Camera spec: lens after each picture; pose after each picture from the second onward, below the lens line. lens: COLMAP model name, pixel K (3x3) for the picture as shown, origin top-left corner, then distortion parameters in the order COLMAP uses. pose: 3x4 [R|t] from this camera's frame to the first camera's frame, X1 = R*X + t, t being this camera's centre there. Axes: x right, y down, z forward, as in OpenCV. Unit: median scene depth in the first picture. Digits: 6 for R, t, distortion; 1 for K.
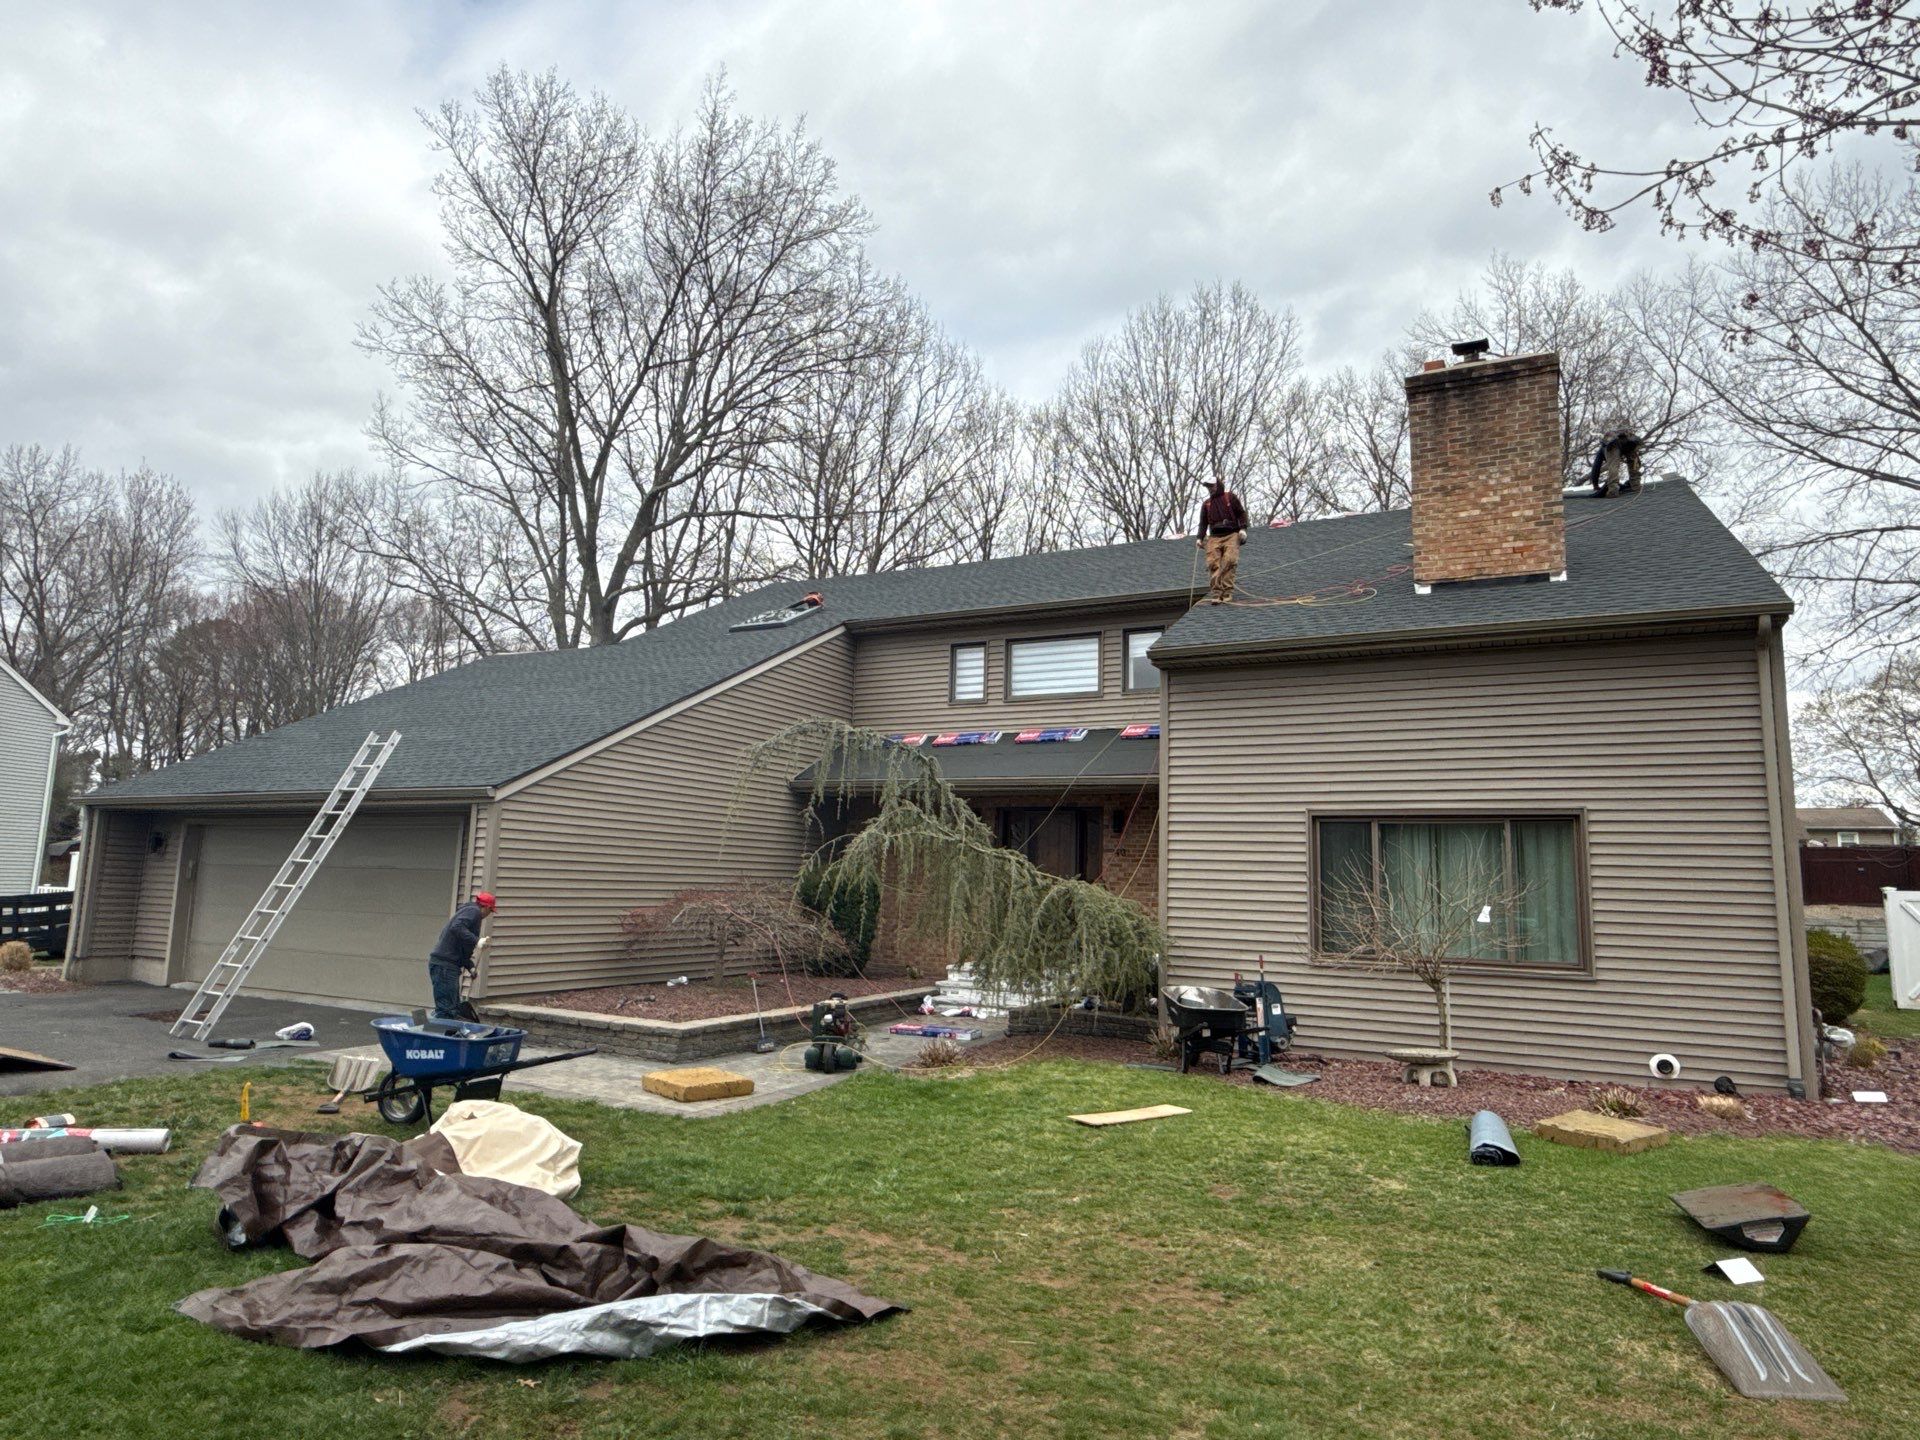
lens RADIAL K [[1124.9, 0, 958.4], [0, 1124.9, 714.6], [0, 0, 1]] dist [0.000338, 0.002063]
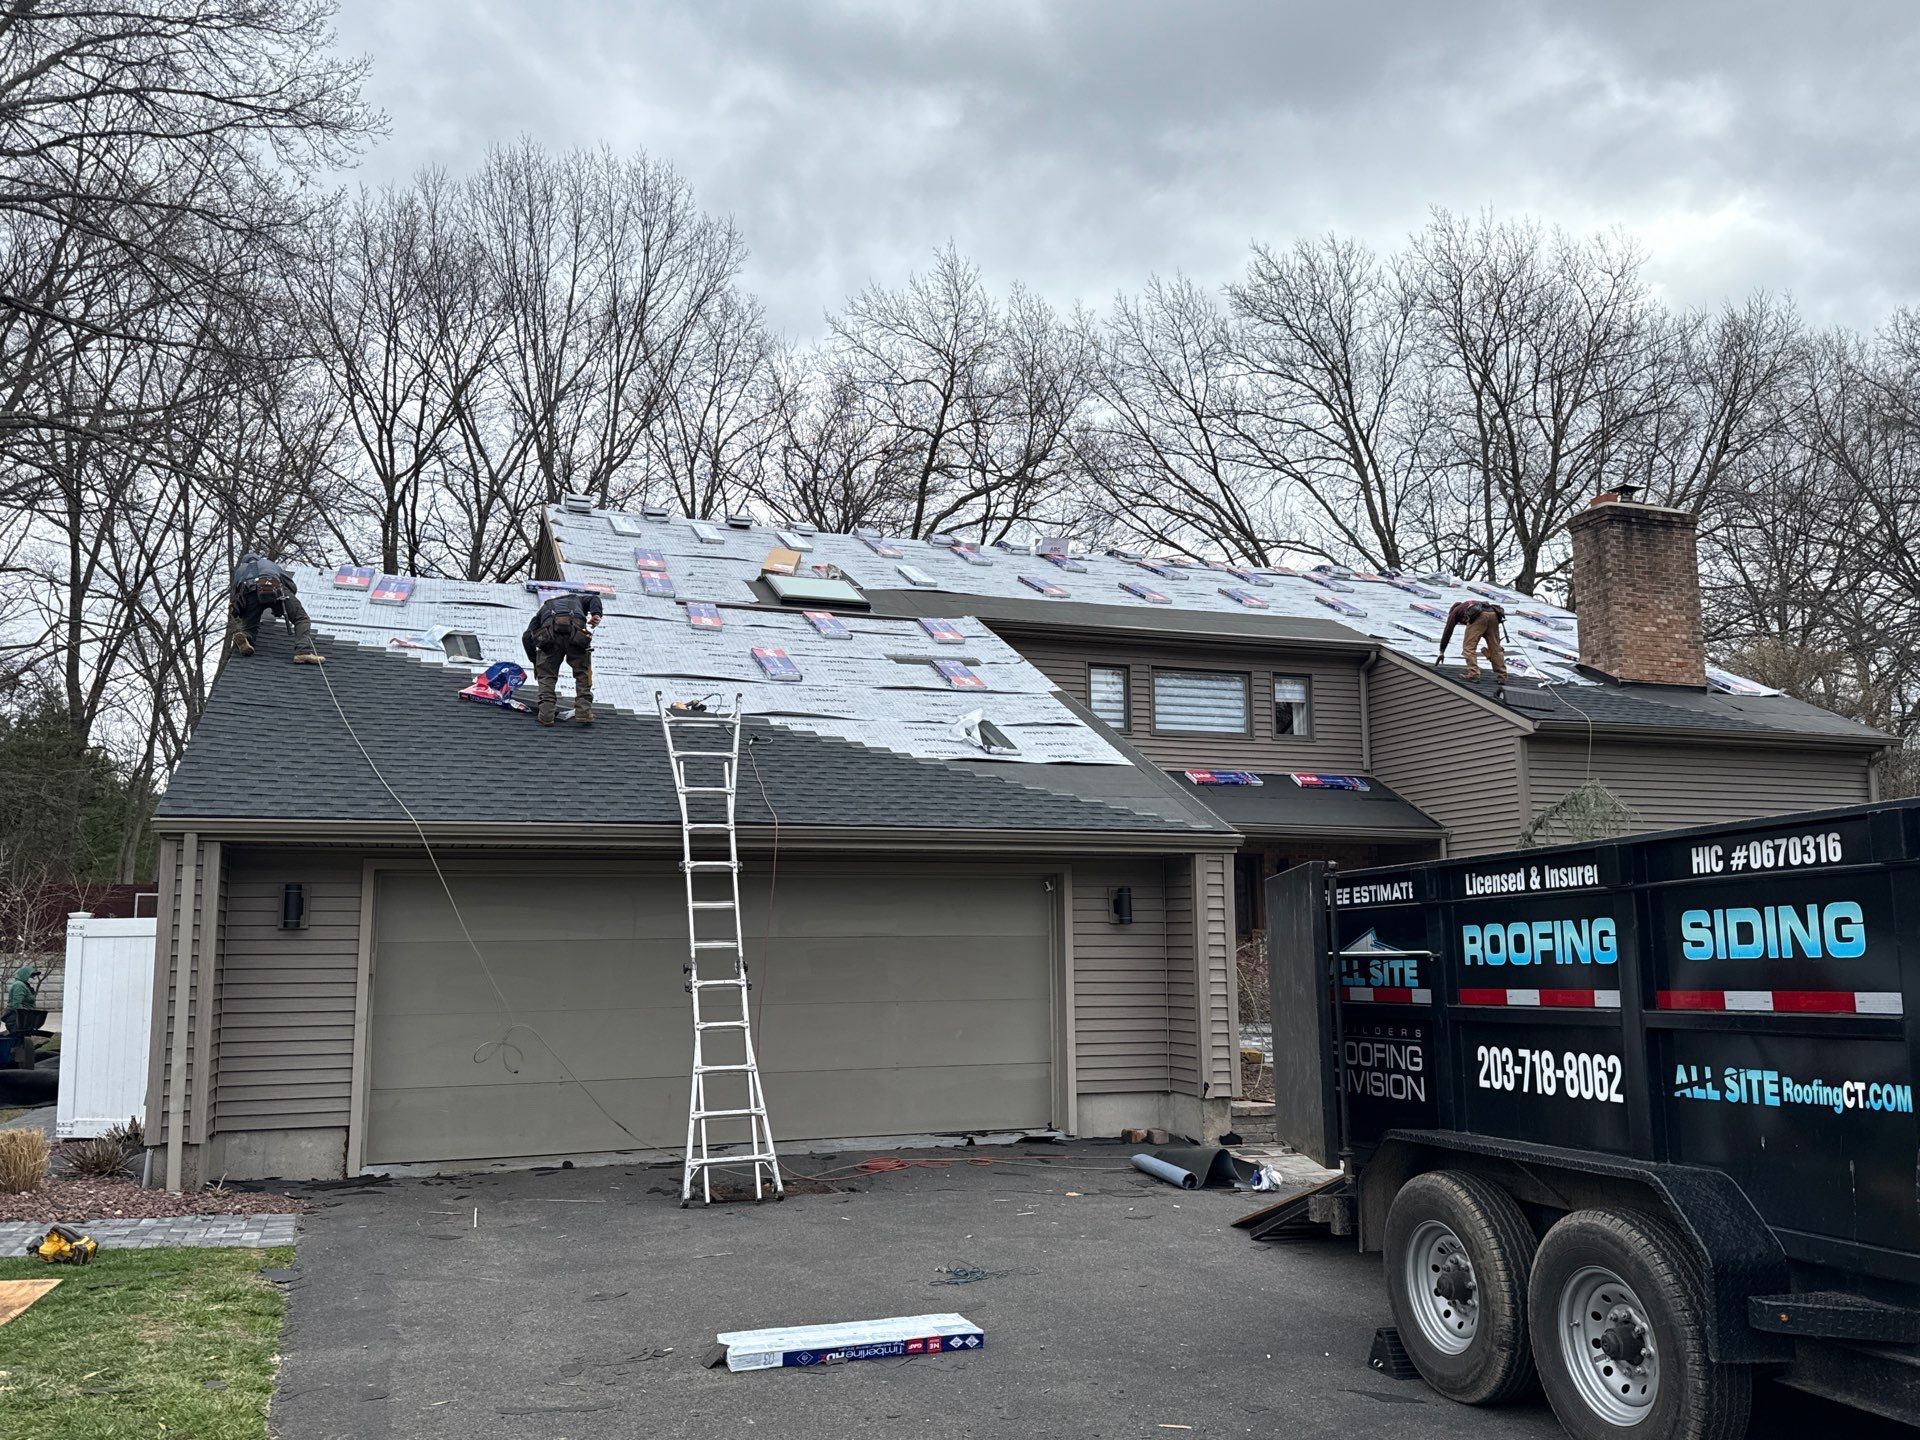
lens RADIAL K [[1494.8, 0, 952.0], [0, 1494.8, 777.4], [0, 0, 1]] dist [0.130421, -0.234571]
pose [[0.683501, 0.048968, 0.728305, -0.958722], [-0.087903, 0.996008, 0.015528, 0.018063], [-0.724638, -0.074634, 0.685077, 0.299369]]
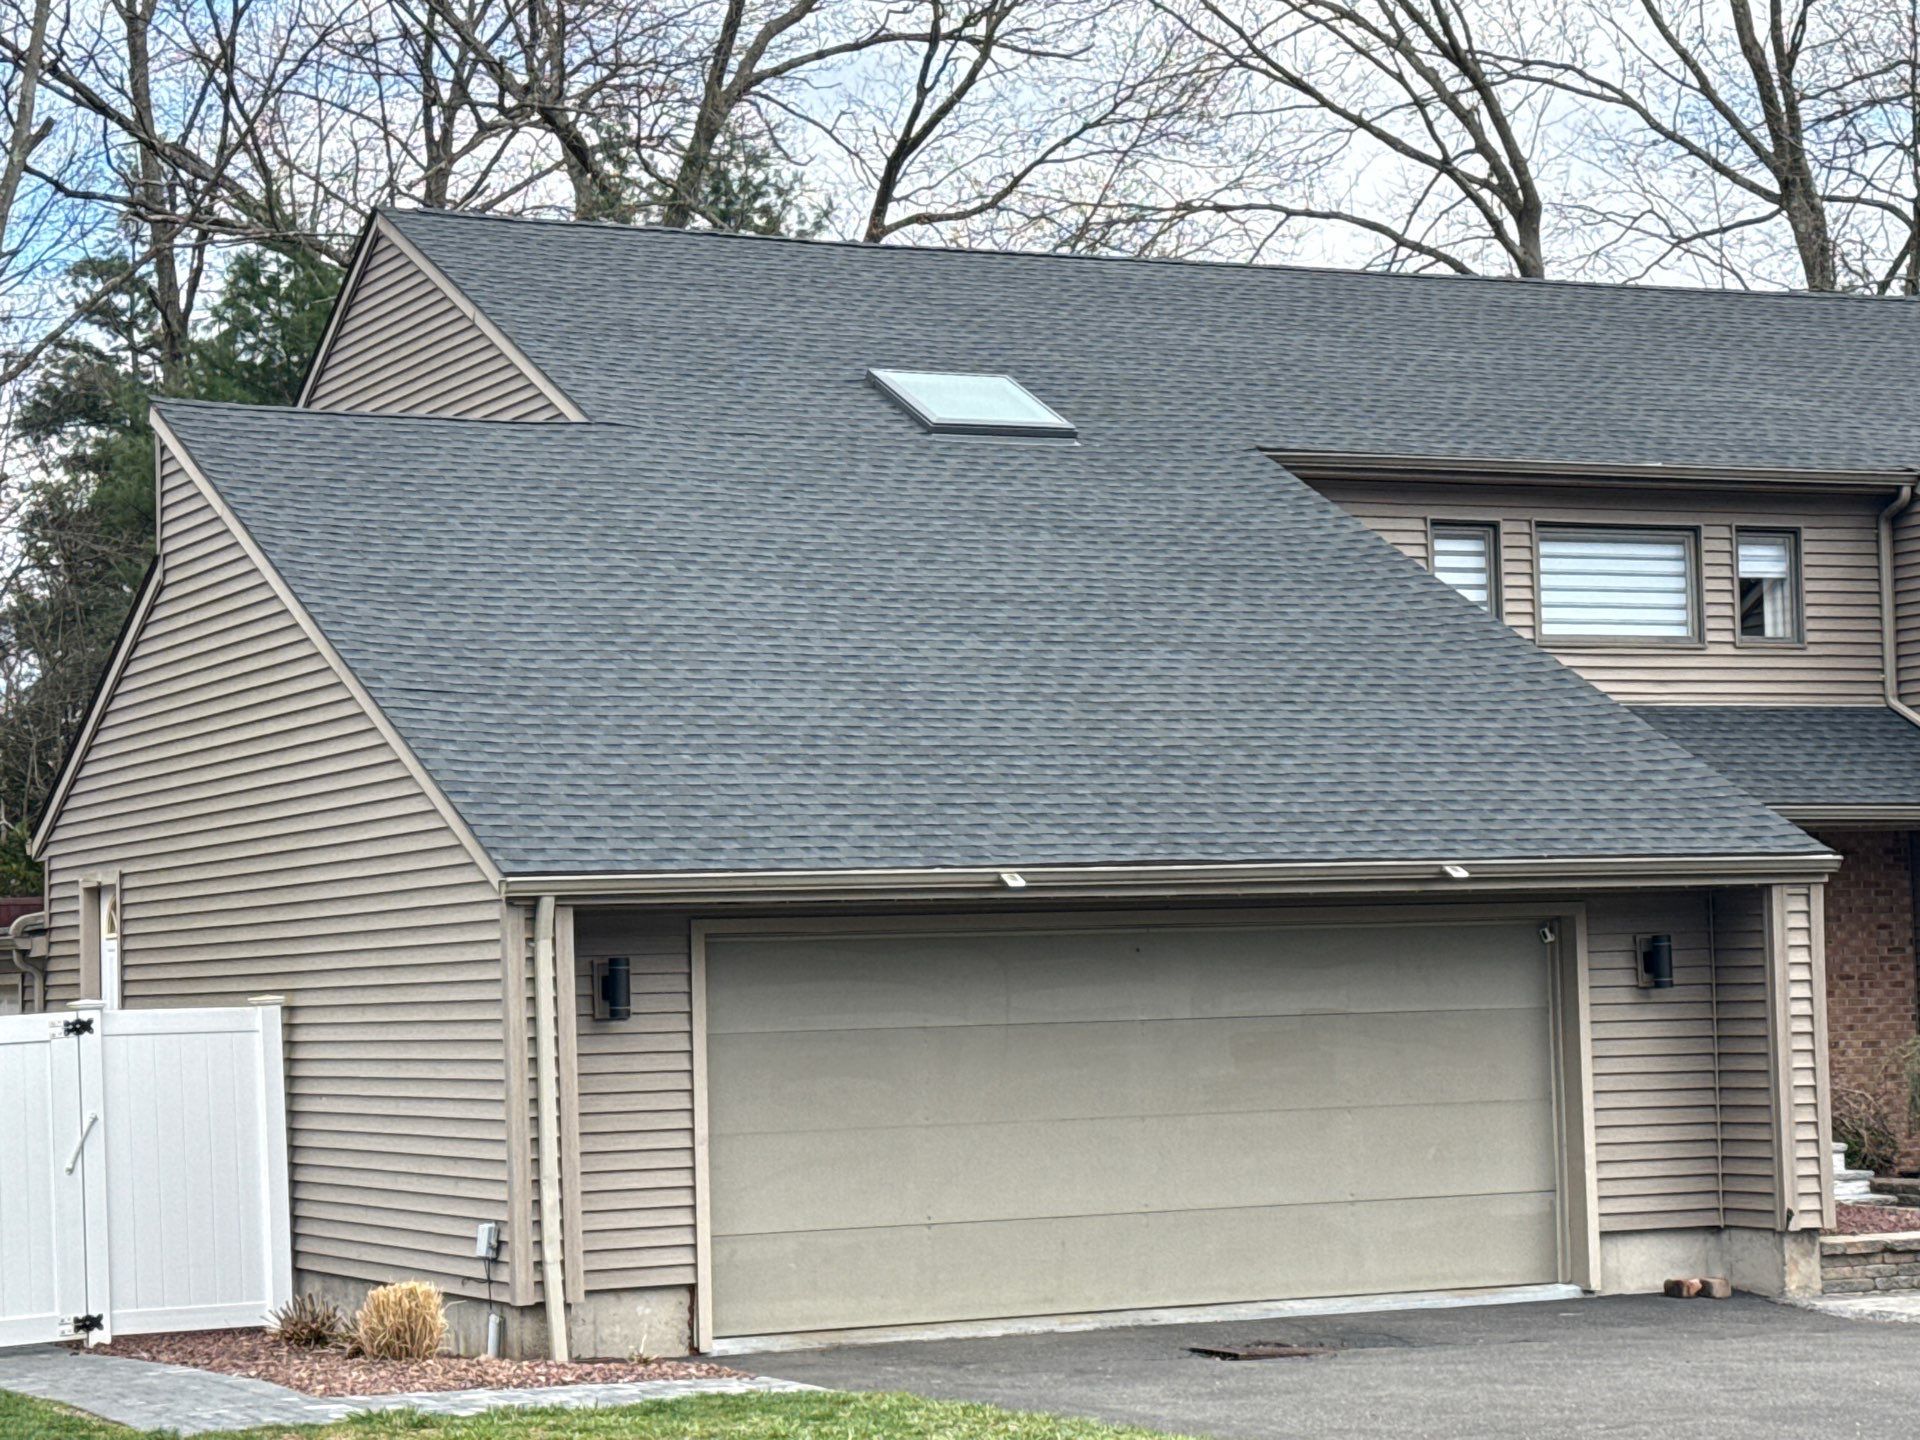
lens RADIAL K [[4165.6, 0, 927.0], [0, 4165.6, 743.1], [0, 0, 1]] dist [0.123775, 0.482660]
pose [[0.597041, 0.003170, 0.802204, -1.684754], [-0.077419, 0.995552, 0.053685, -0.048863], [-0.798466, -0.094158, 0.594631, 0.089804]]
